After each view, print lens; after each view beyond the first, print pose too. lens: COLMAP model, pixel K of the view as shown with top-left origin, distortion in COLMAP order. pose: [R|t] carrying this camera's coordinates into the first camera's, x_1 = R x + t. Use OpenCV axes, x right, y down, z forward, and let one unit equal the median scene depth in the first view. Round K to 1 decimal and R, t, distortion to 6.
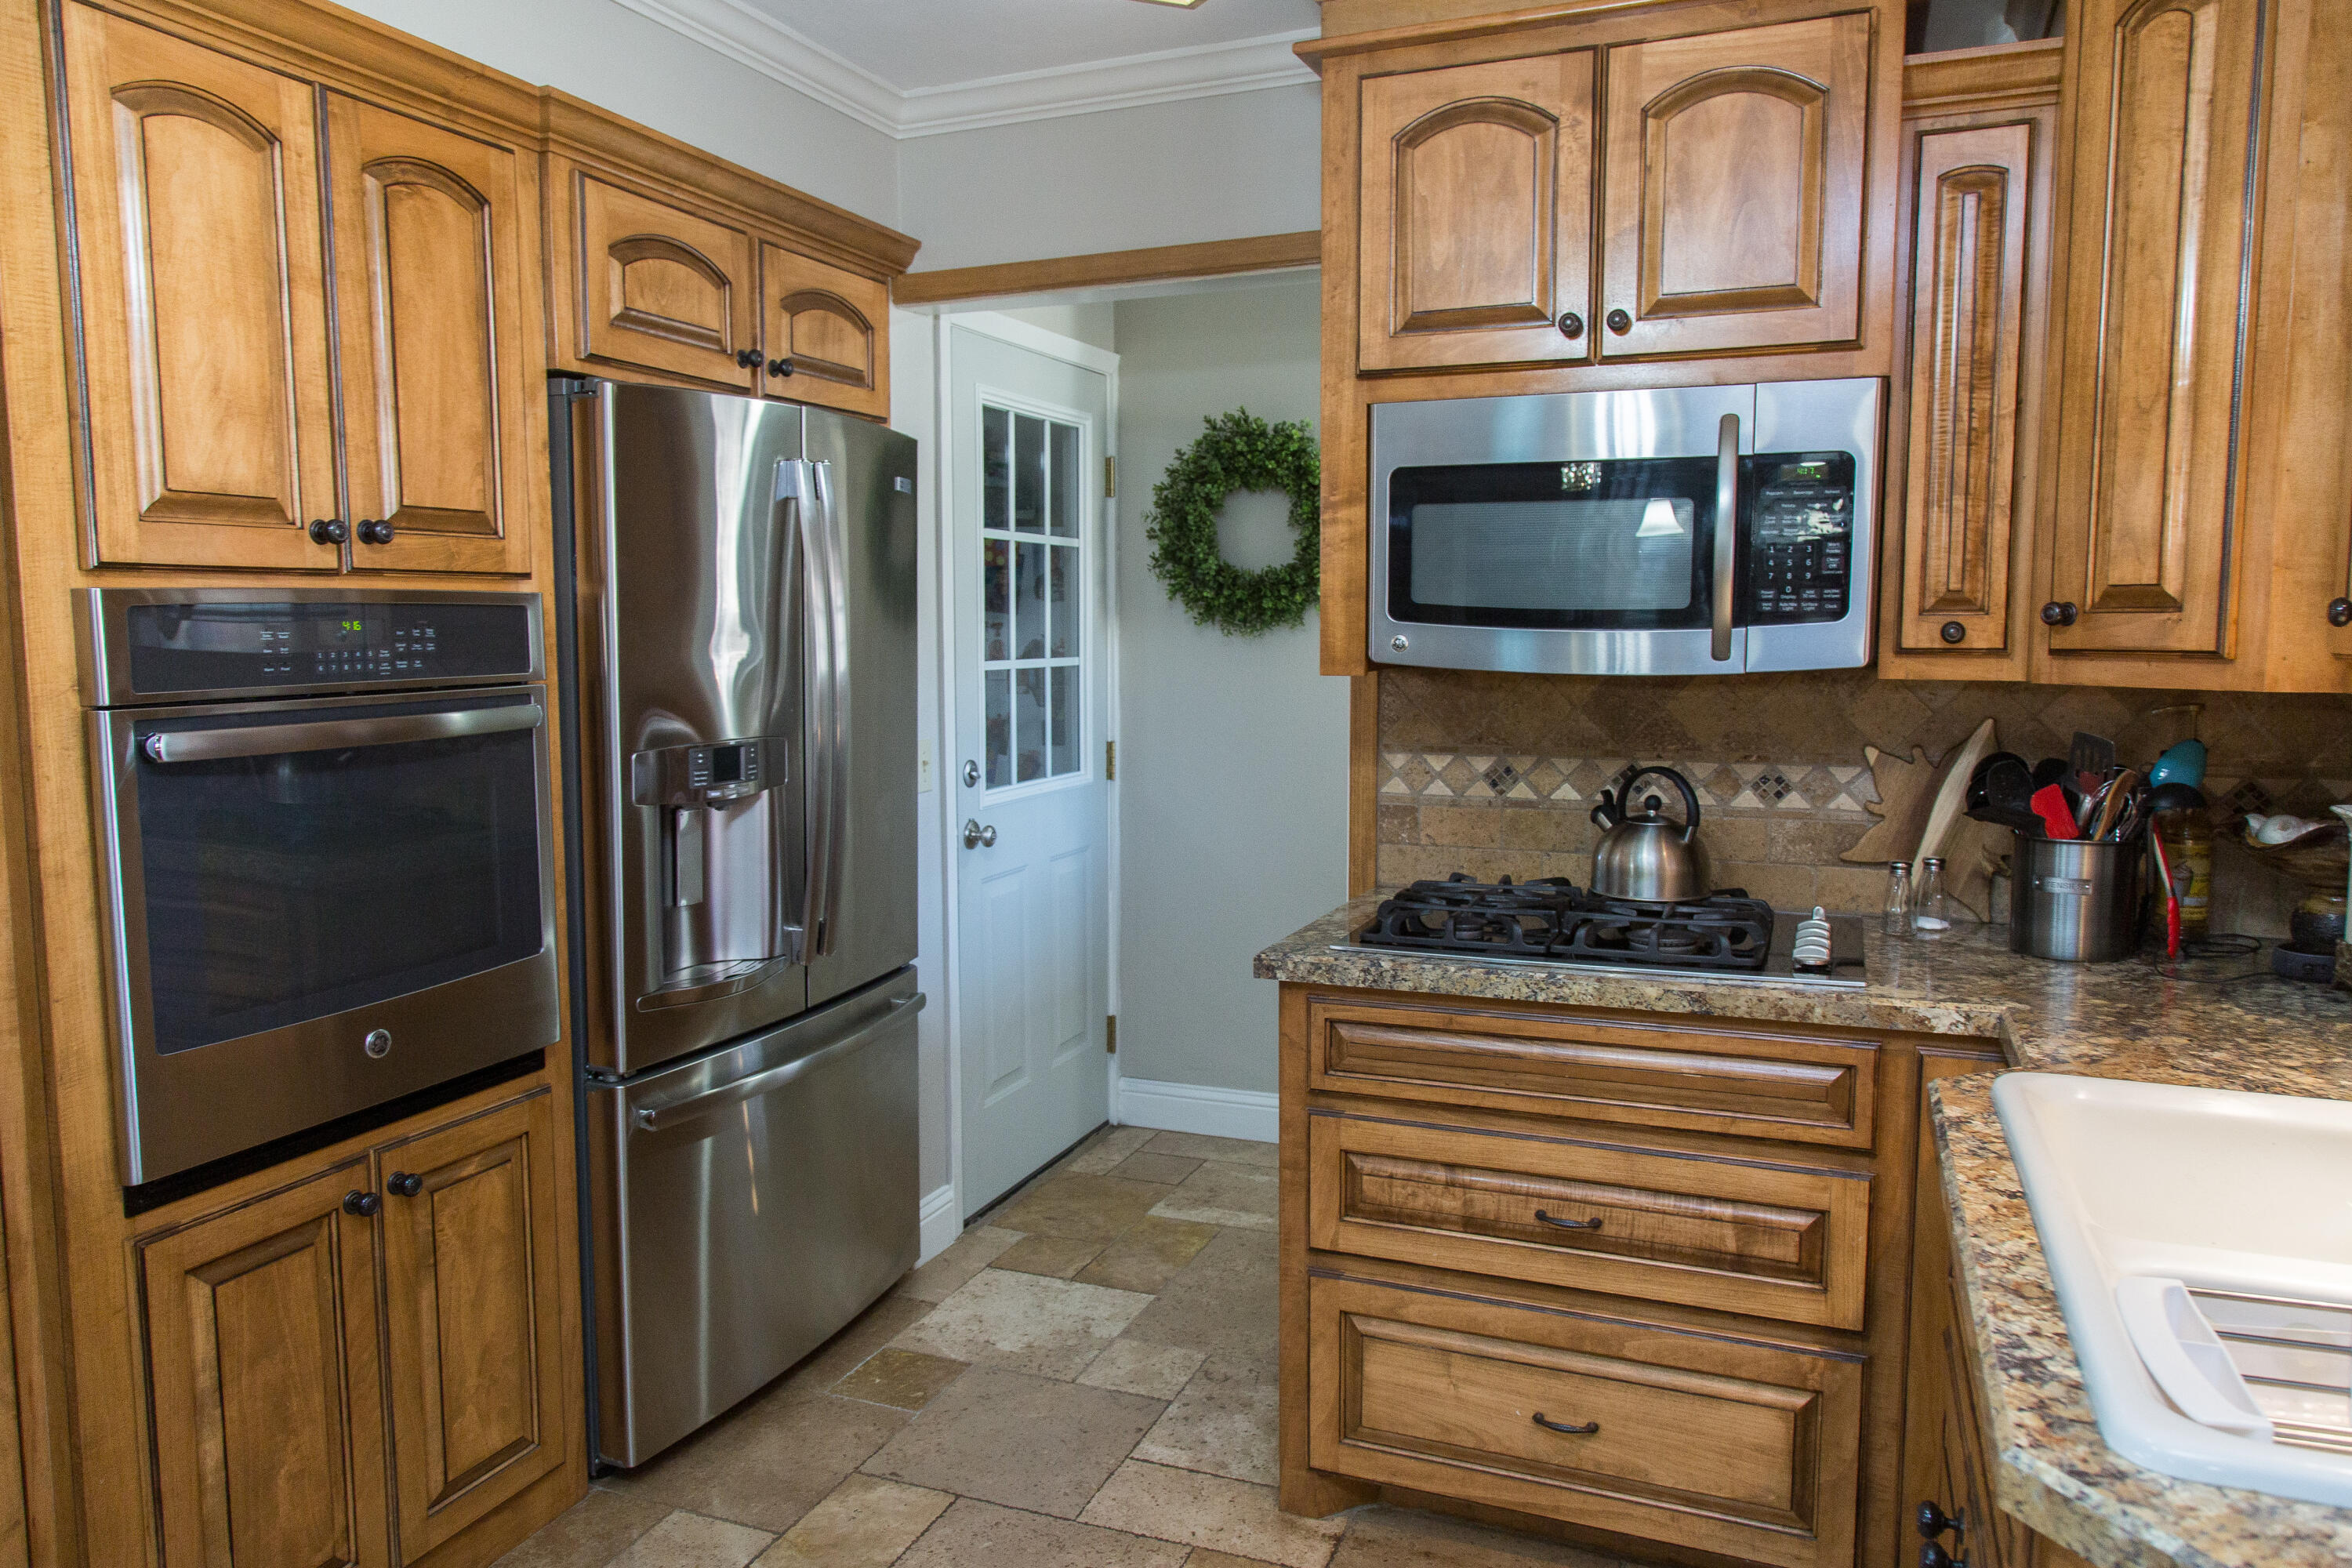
lens RADIAL K [[1559.3, 0, 1184.0], [0, 1559.3, 784.0], [0, 0, 1]] dist [-0.002076, 0.004459]
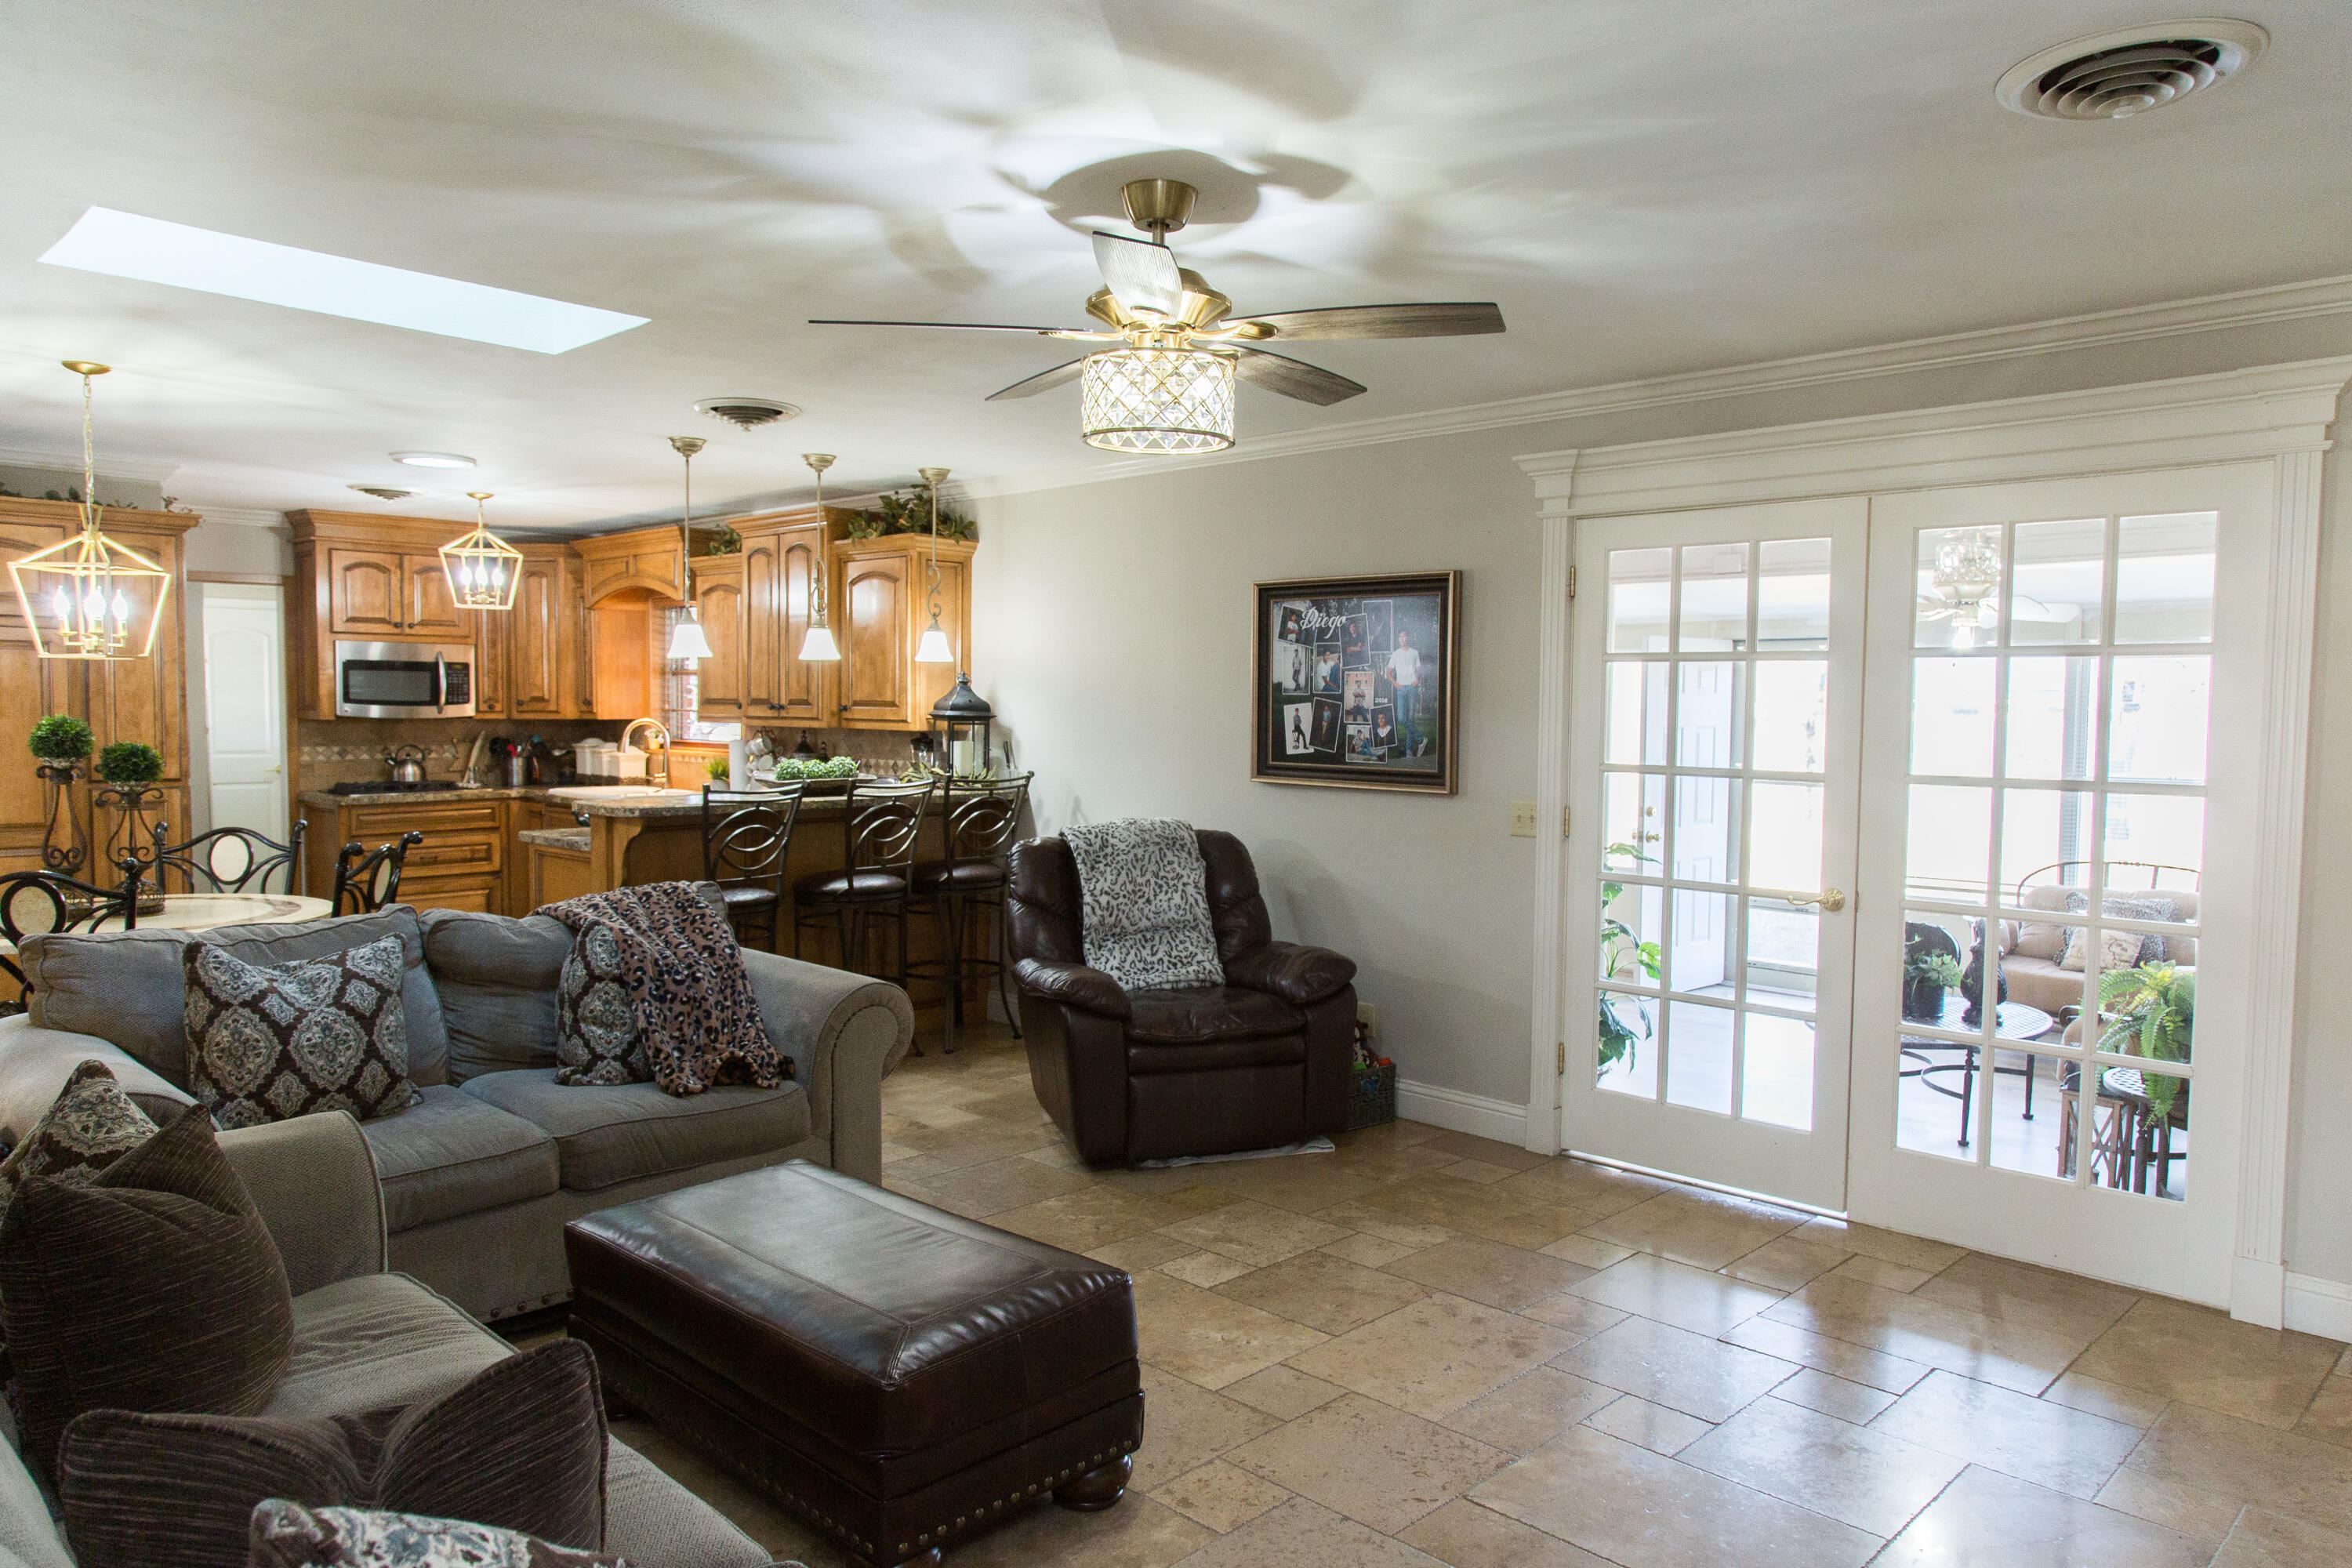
lens RADIAL K [[1559.3, 0, 1184.0], [0, 1559.3, 784.0], [0, 0, 1]] dist [-0.002076, 0.004459]
pose [[0.372405, -0.047386, 0.926860, -2.645140], [0.087366, 0.996051, 0.015820, 0.199180], [-0.923949, 0.075085, 0.375075, -2.210445]]
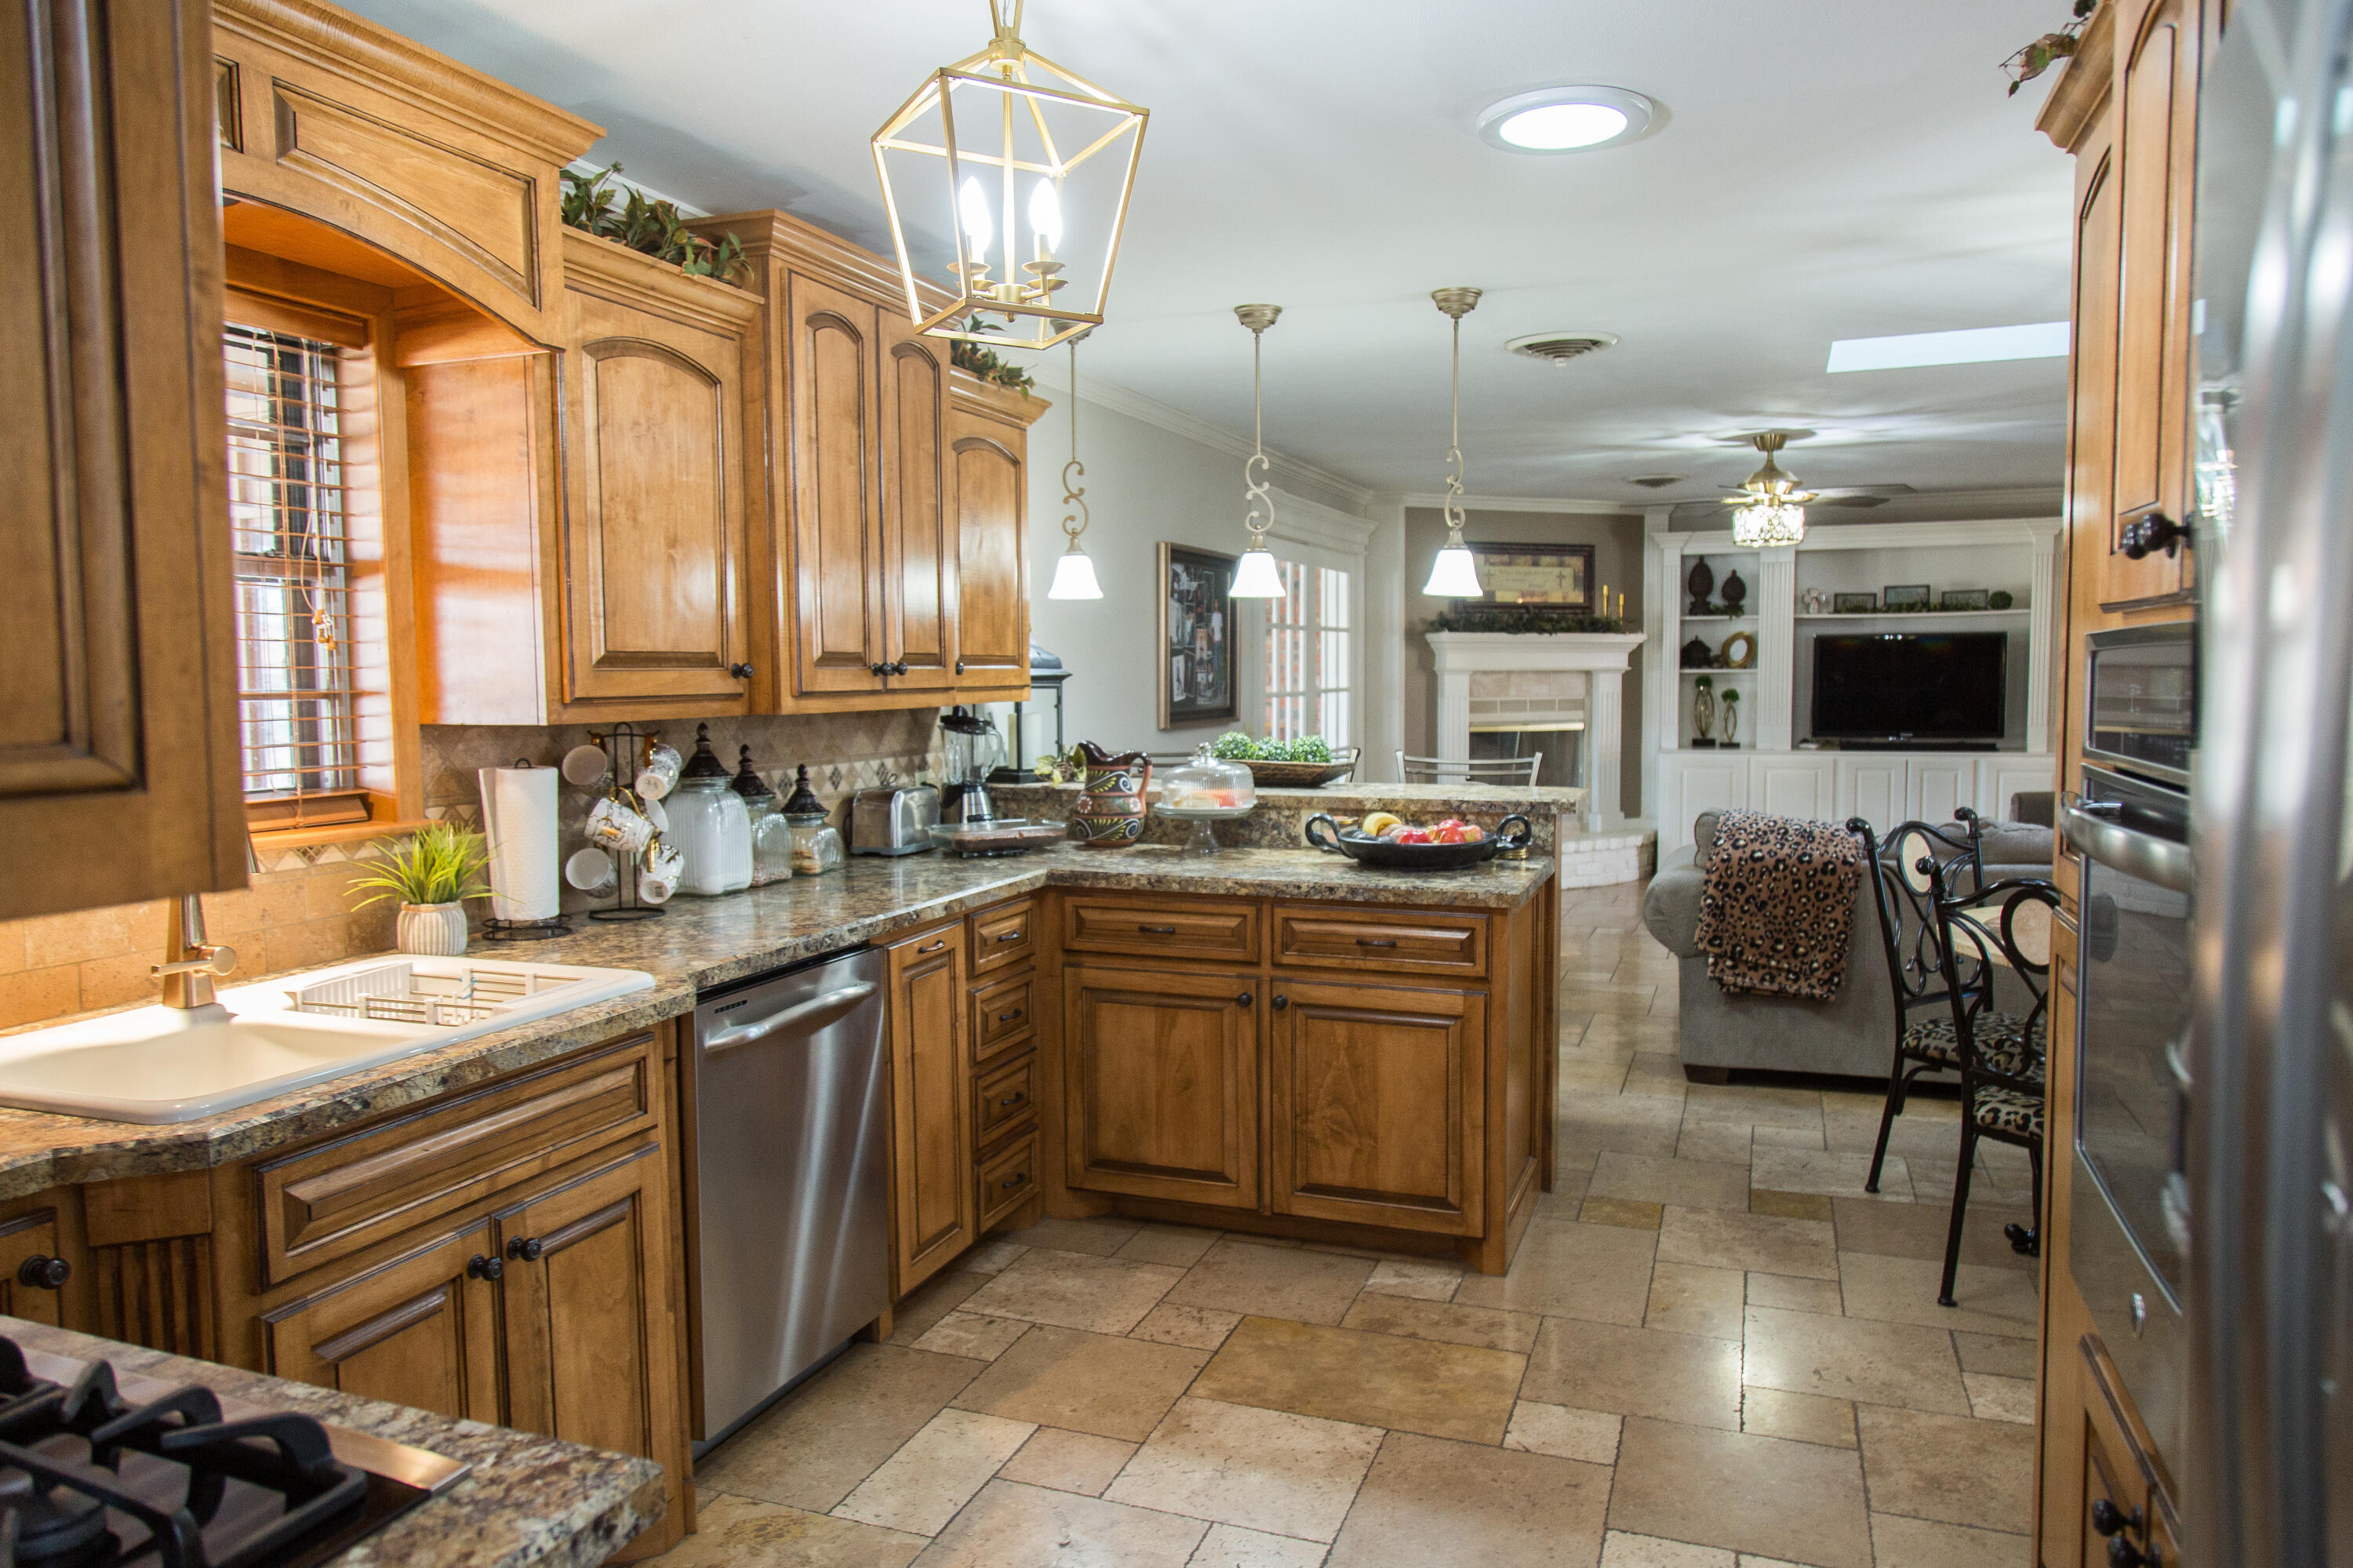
lens RADIAL K [[1560.0, 0, 1184.5], [0, 1560.0, 784.0], [0, 0, 1]] dist [-0.002076, 0.004459]
pose [[-0.999330, 0.014002, -0.033816, -0.094632], [0.007786, 0.984106, 0.177413, -0.155330], [0.035763, 0.177030, -0.983555, 1.455815]]
